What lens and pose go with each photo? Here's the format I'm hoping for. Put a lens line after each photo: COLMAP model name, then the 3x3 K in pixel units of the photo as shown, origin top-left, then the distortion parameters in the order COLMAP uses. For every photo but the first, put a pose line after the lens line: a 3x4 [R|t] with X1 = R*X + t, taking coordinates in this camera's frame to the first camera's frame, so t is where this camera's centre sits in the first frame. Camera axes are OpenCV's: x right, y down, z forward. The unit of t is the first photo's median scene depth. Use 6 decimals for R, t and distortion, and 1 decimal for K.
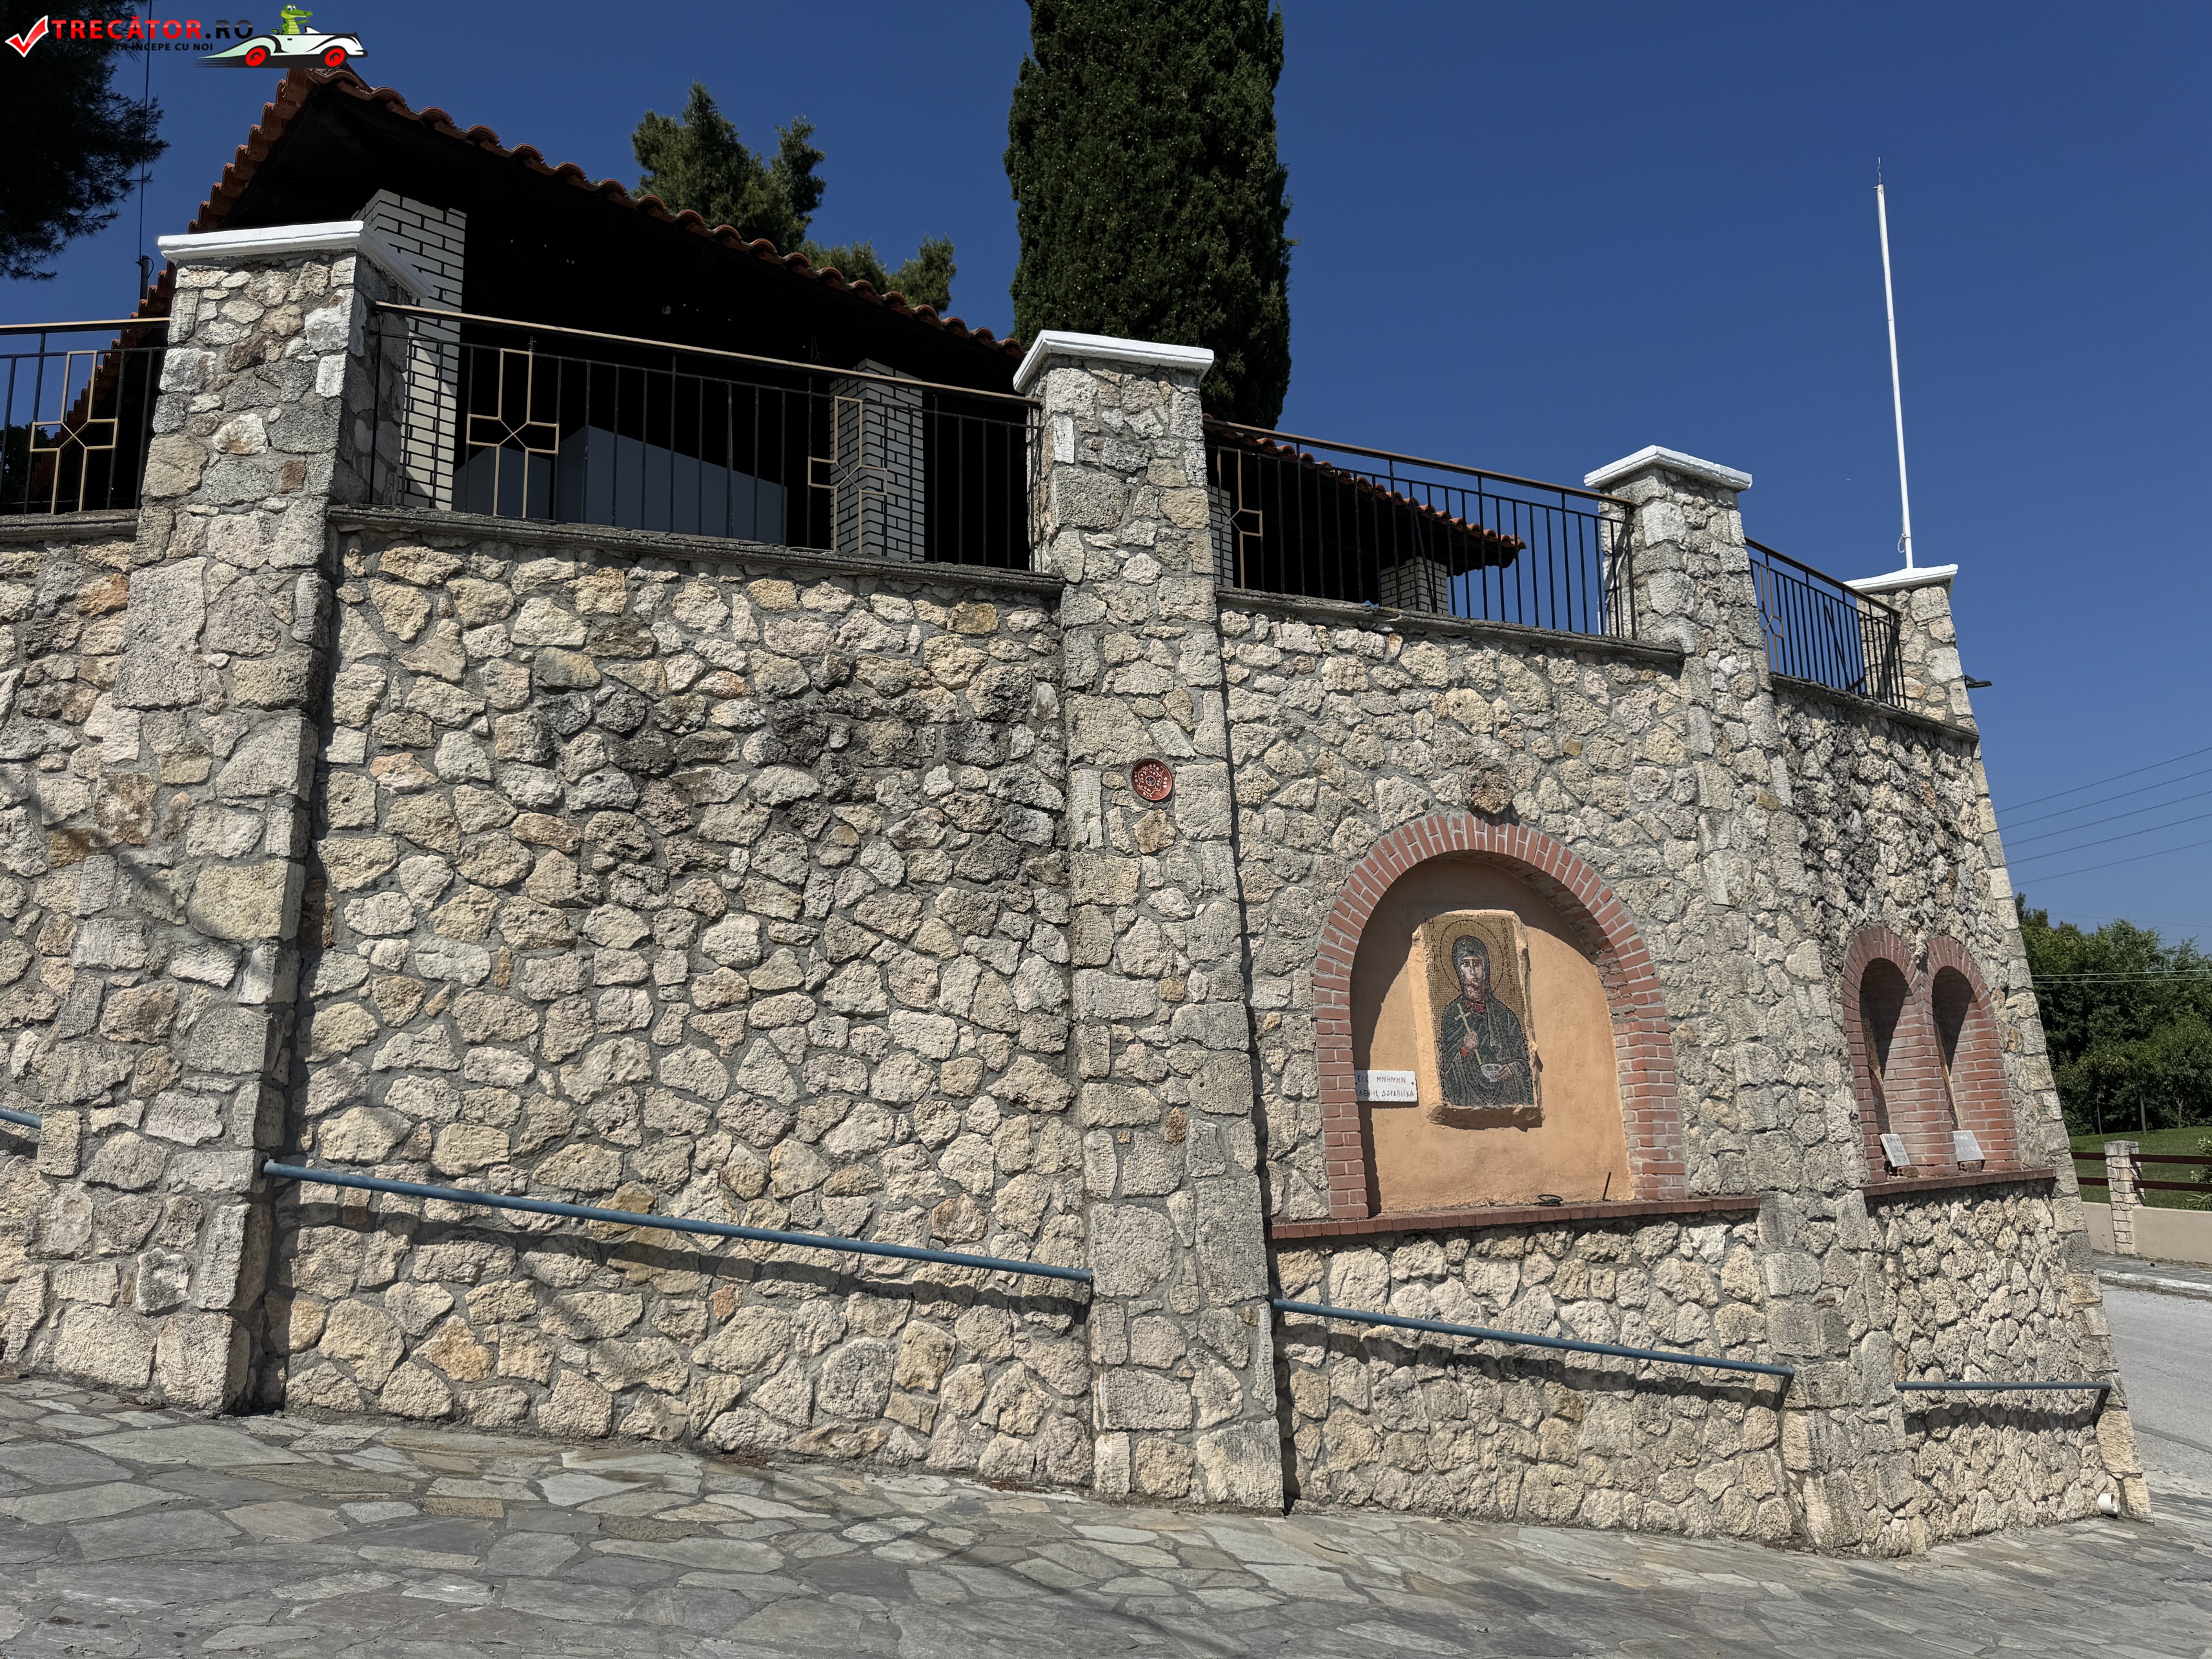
lens RADIAL K [[1534.1, 0, 1106.0], [0, 1534.1, 829.5], [0, 0, 1]] dist [-0.011047, -0.007653]
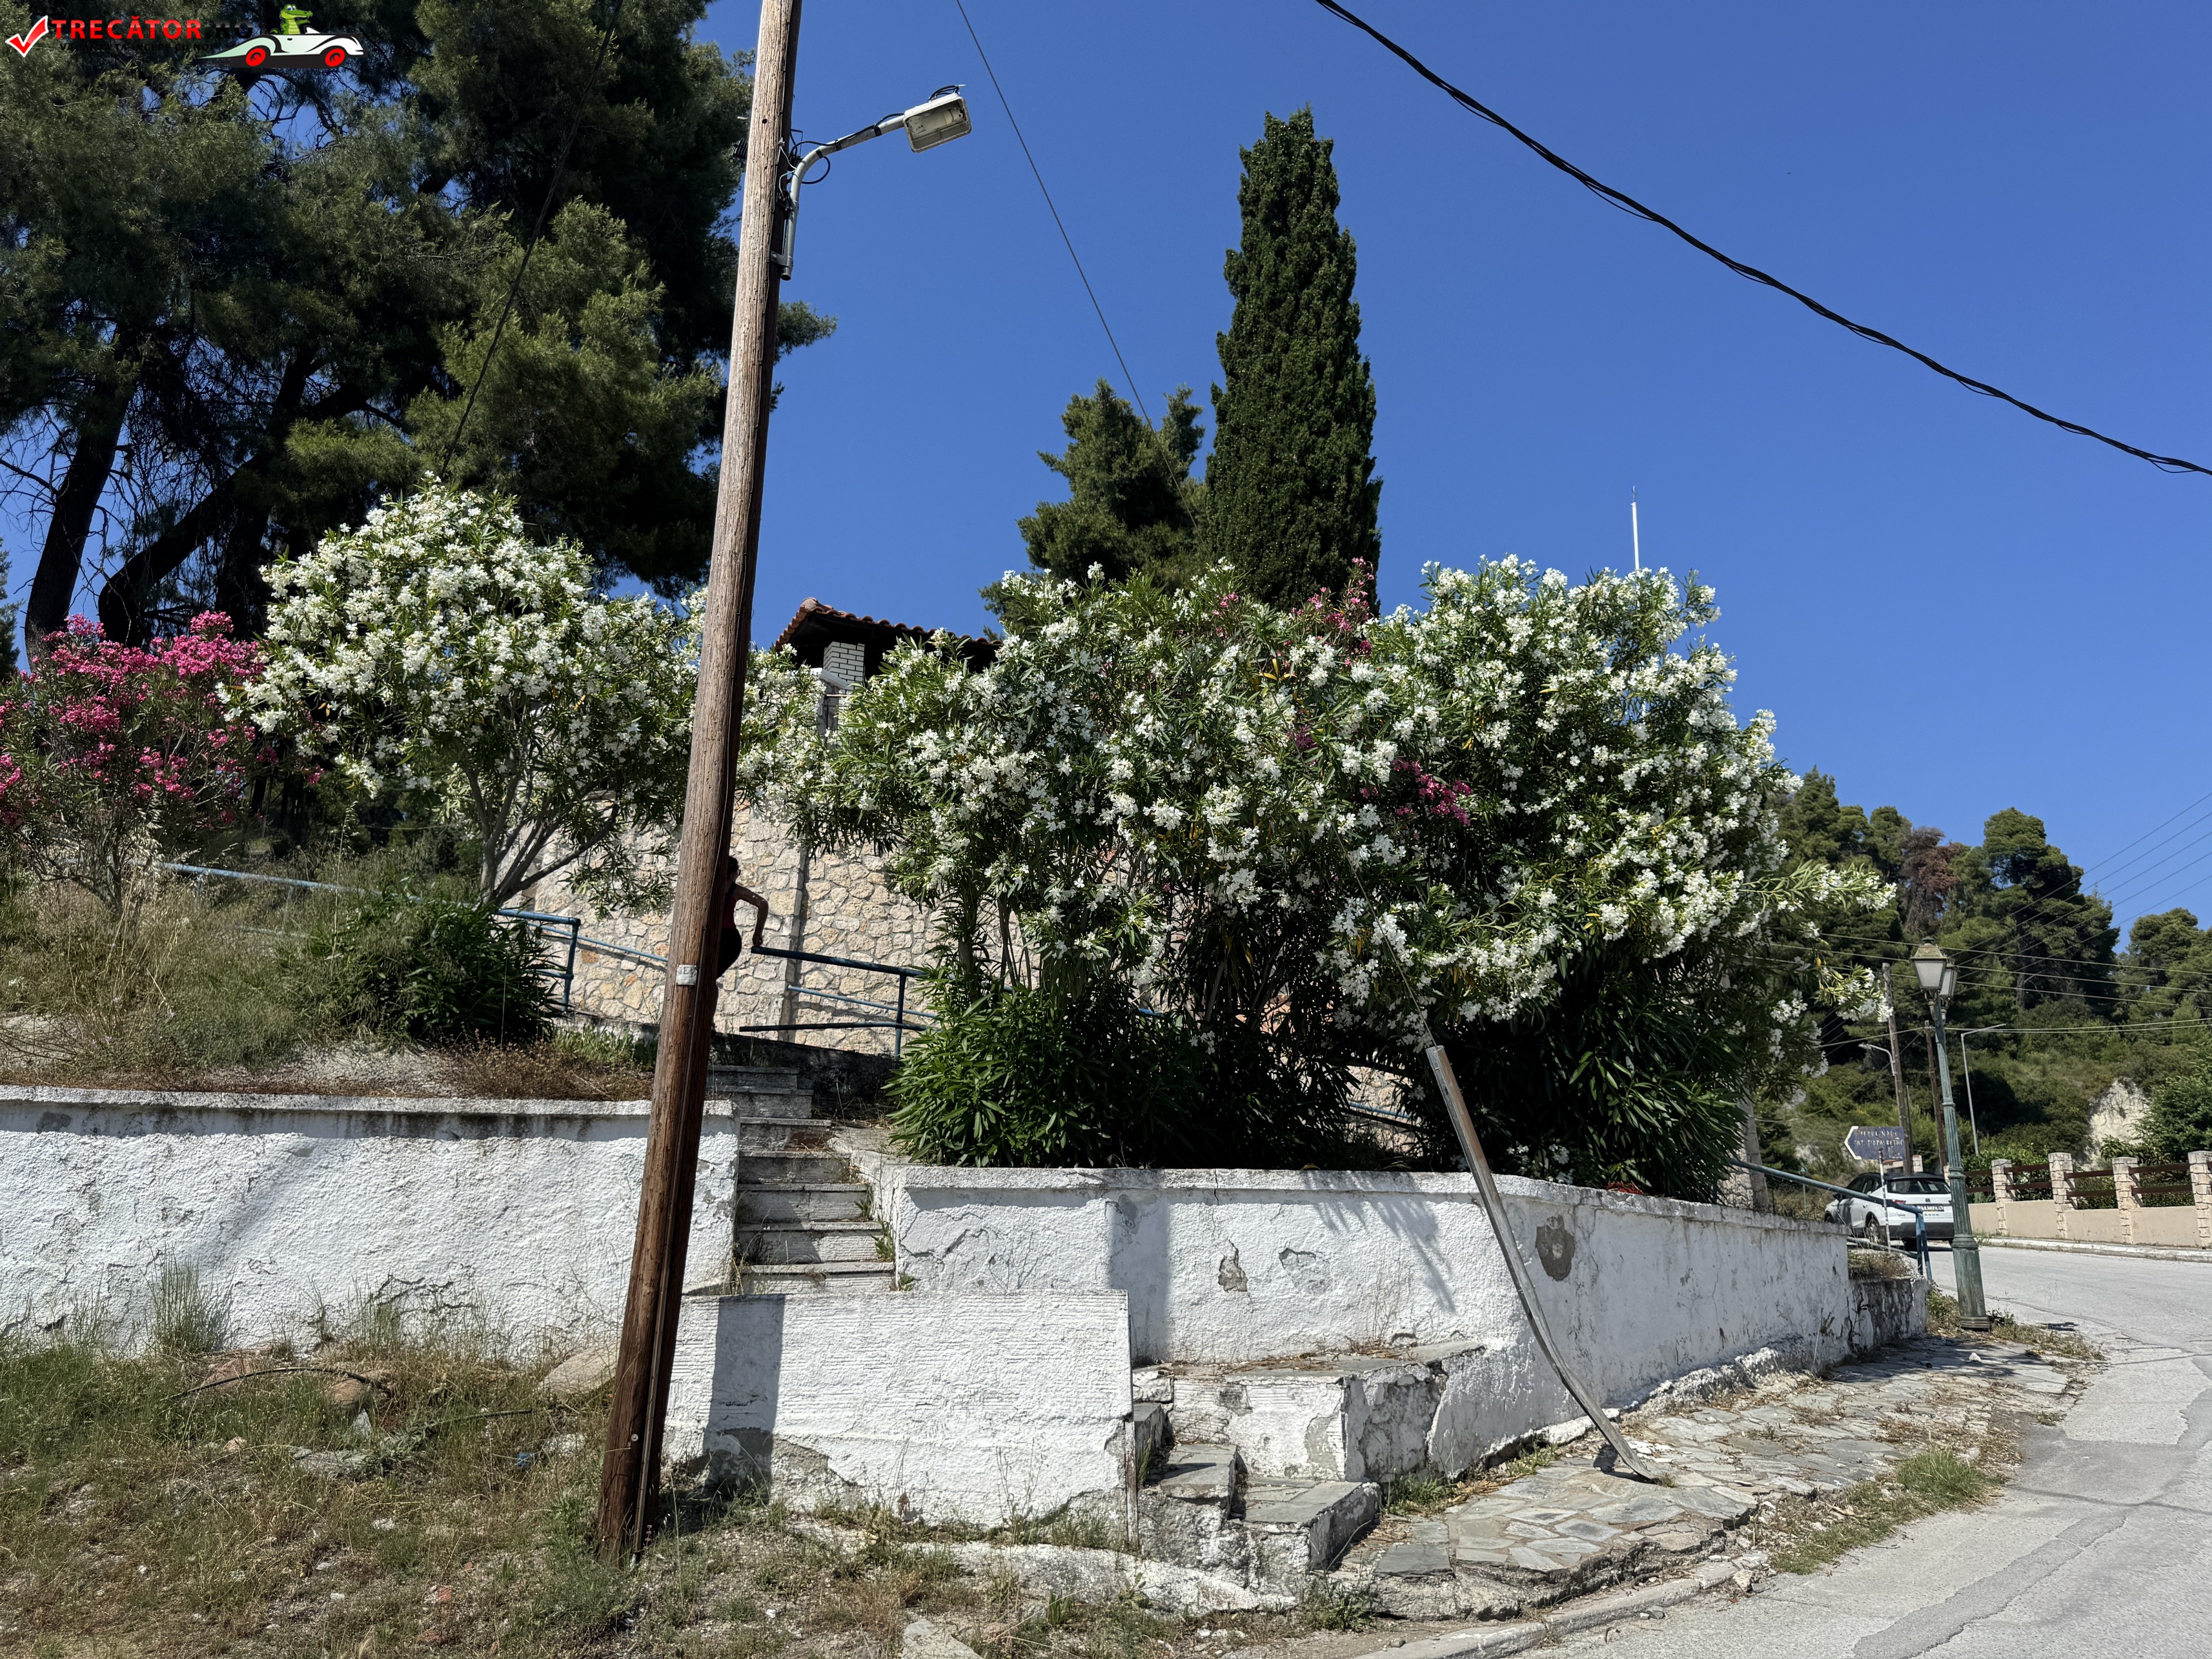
lens RADIAL K [[1534.1, 0, 1106.0], [0, 1534.1, 829.5], [0, 0, 1]] dist [-0.011047, -0.007653]
pose [[0.945991, -0.040218, -0.321689, 0.958218], [0.014741, 0.996585, -0.081245, 0.147846], [0.323858, 0.072115, 0.943353, -1.562938]]
